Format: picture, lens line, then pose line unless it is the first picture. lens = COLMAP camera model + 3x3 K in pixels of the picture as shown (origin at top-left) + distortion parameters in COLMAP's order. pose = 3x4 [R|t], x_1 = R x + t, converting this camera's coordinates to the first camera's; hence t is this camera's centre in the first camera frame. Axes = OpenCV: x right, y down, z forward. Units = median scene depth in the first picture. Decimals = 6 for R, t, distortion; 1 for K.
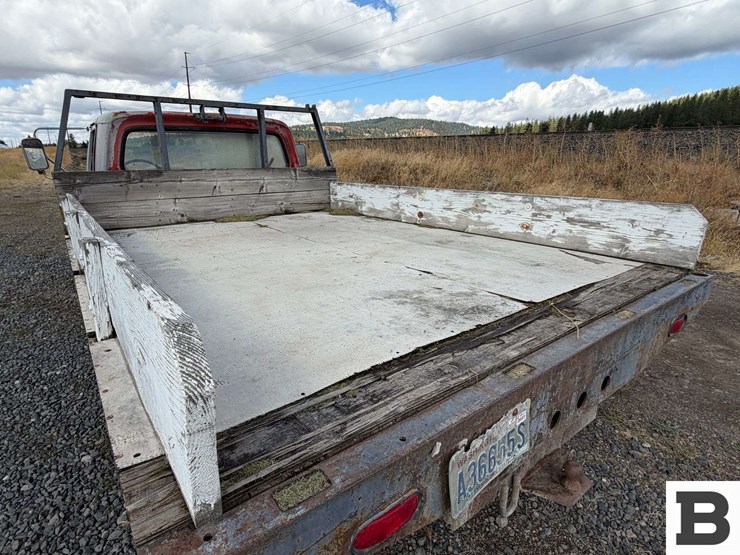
lens RADIAL K [[401.6, 0, 366.8], [0, 401.6, 274.9], [0, 0, 1]] dist [0.005570, -0.003189]
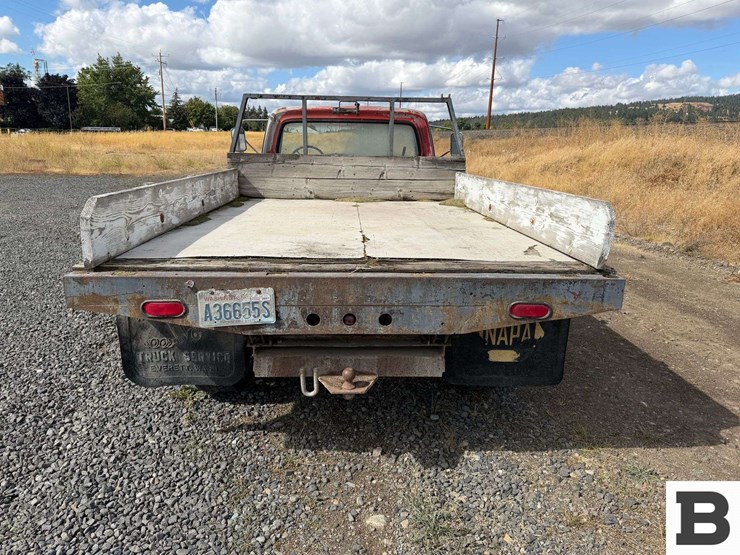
lens RADIAL K [[518.5, 0, 354.9], [0, 518.5, 272.5], [0, 0, 1]] dist [0.038627, -0.041320]
pose [[0.820957, 0.155080, -0.549527, 0.502417], [-0.180166, 0.983600, 0.008422, 0.045845], [0.541821, 0.092092, 0.835433, -0.181877]]
